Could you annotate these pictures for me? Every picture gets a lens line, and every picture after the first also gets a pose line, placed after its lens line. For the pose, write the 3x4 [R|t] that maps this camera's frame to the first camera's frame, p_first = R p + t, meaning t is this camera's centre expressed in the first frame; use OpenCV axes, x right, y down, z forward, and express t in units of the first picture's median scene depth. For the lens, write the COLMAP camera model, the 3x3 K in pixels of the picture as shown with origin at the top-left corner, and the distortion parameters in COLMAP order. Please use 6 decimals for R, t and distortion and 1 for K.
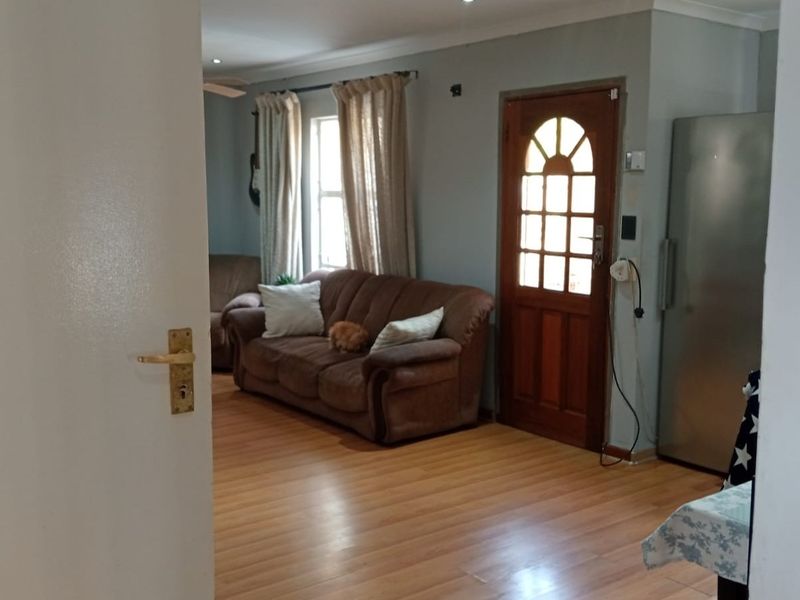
lens RADIAL K [[857.8, 0, 399.7], [0, 857.8, 298.6], [0, 0, 1]] dist [-0.139768, 0.000000]
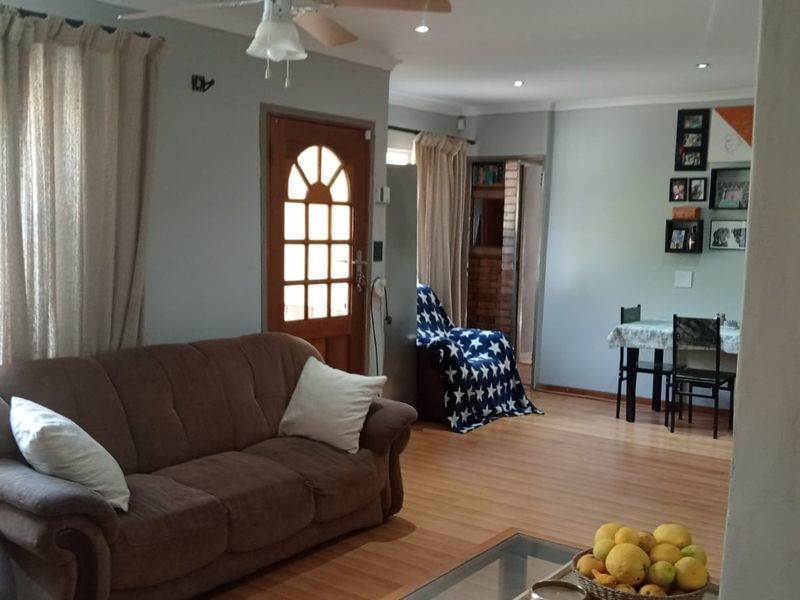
lens RADIAL K [[857.8, 0, 399.7], [0, 857.8, 301.5], [0, 0, 1]] dist [-0.139768, 0.000000]
pose [[-0.279421, -0.111672, 0.953653, -0.814568], [0.078515, 0.987230, 0.138609, -0.163402], [-0.956953, 0.113606, -0.267085, 1.193074]]
